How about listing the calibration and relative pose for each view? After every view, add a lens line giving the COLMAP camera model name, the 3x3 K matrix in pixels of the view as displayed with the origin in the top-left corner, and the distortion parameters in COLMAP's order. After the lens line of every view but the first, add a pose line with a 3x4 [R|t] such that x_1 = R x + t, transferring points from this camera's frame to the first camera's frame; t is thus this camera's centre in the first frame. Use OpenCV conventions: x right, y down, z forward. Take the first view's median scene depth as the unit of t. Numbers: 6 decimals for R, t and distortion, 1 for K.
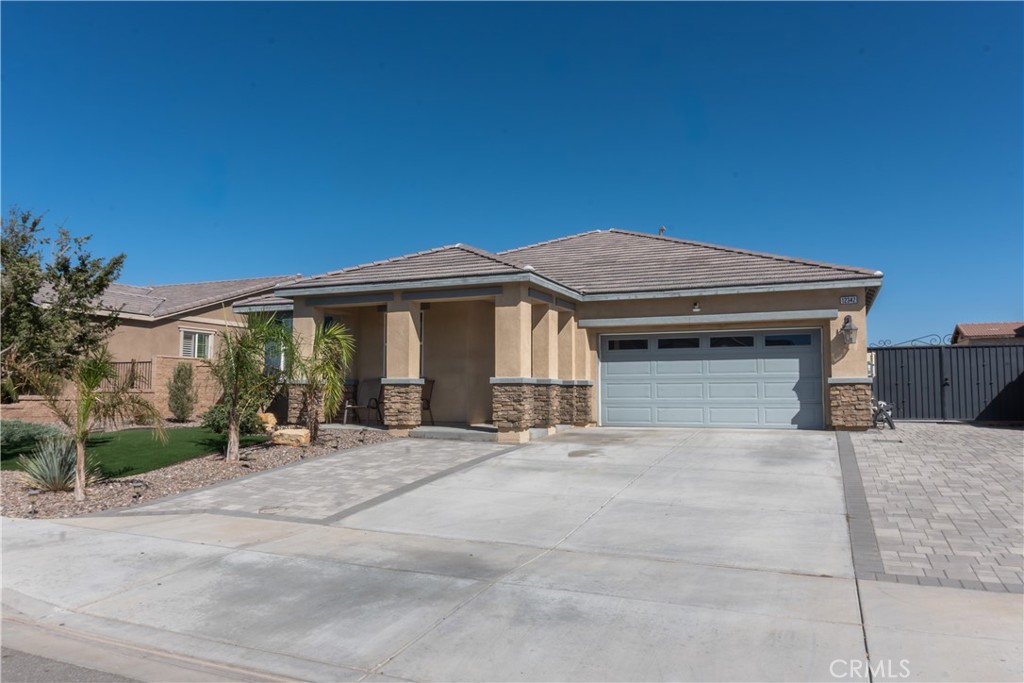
lens RADIAL K [[719.2, 0, 511.6], [0, 719.2, 342.0], [0, 0, 1]] dist [-0.021426, -0.003422]
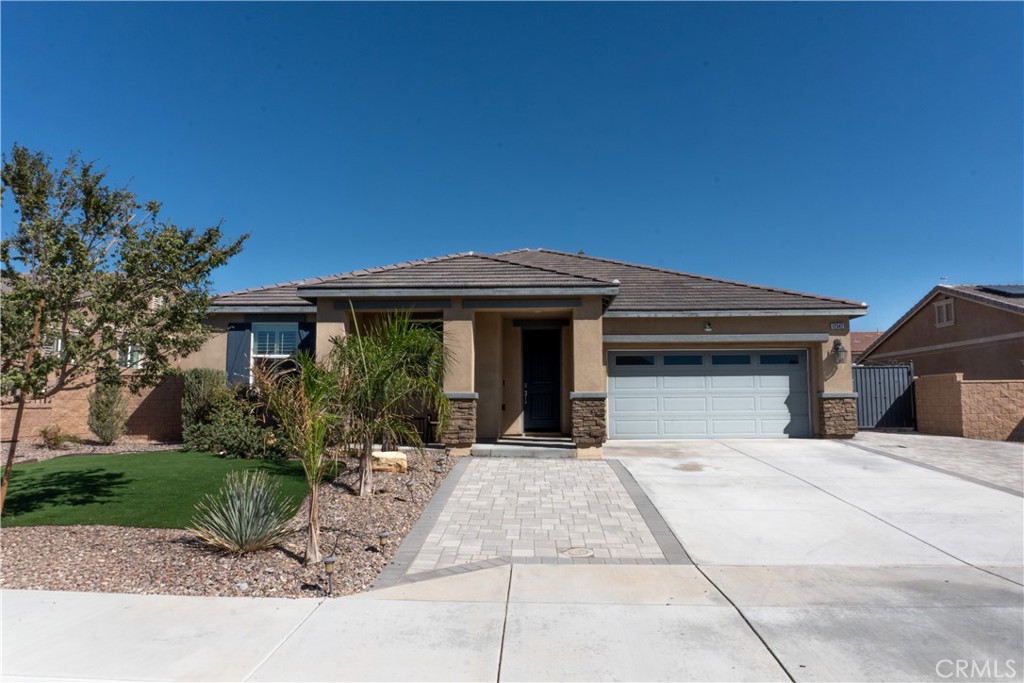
lens RADIAL K [[671.2, 0, 510.9], [0, 671.2, 339.1], [0, 0, 1]] dist [-0.029645, -0.001769]
pose [[0.933232, 0.031220, 0.357915, -0.400451], [-0.021012, 0.999255, -0.032376, 0.008818], [-0.358659, 0.022694, 0.933193, 0.172348]]
